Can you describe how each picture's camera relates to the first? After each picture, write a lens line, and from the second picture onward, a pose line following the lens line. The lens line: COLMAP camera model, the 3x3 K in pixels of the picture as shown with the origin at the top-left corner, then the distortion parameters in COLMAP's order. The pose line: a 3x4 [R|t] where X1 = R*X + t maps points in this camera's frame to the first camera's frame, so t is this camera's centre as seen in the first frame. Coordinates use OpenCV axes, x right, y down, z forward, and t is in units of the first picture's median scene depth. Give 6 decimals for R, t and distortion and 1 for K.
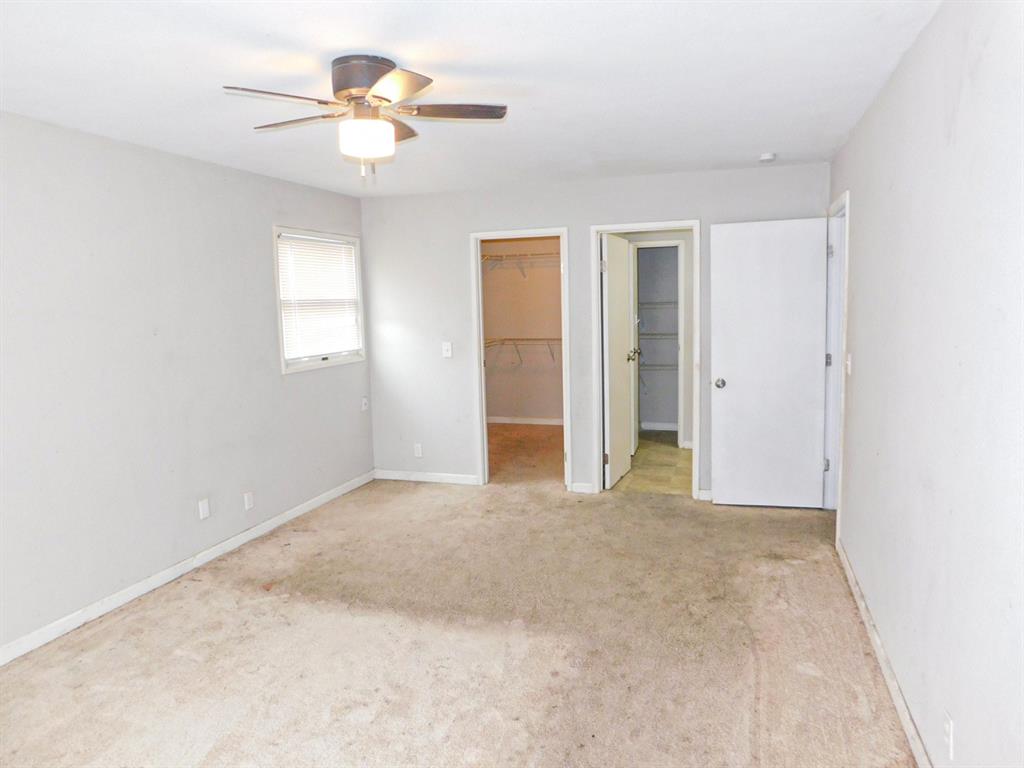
lens RADIAL K [[683.2, 0, 513.4], [0, 683.2, 384.9], [0, 0, 1]] dist [0.009236, 0.006766]
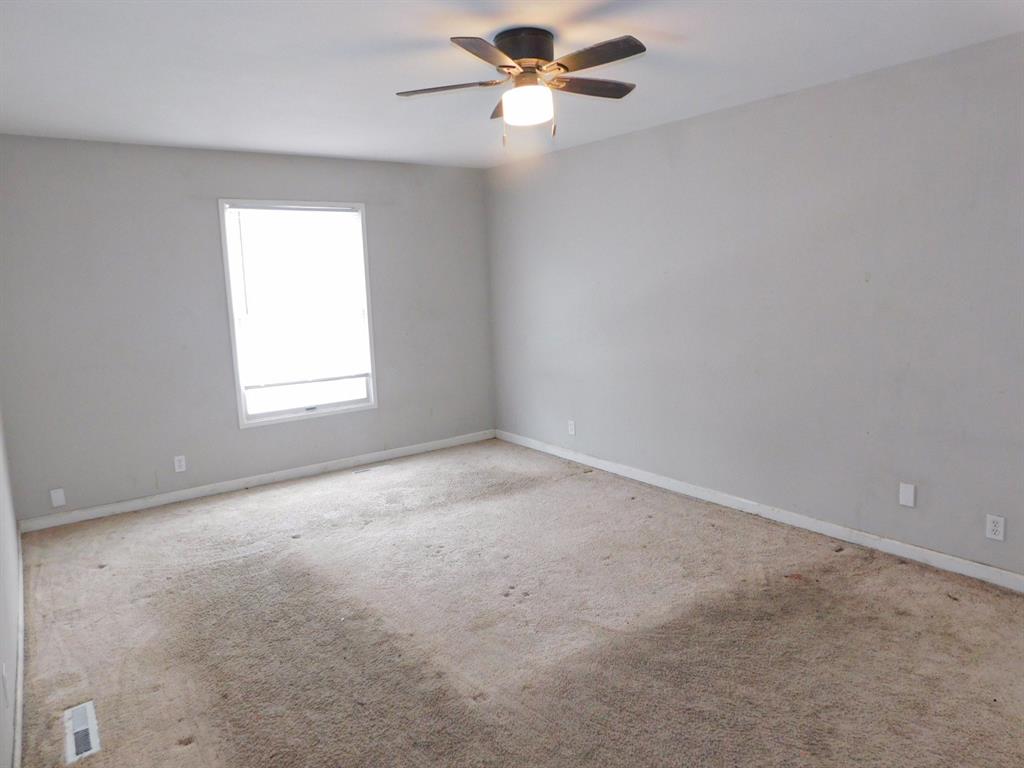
lens RADIAL K [[683.2, 0, 512.7], [0, 683.2, 380.7], [0, 0, 1]] dist [0.009236, 0.006766]
pose [[-0.584246, 0.161099, -0.795427, 0.469555], [-0.049871, 0.971122, 0.233314, -0.124045], [0.810043, 0.175982, -0.559340, 1.066349]]
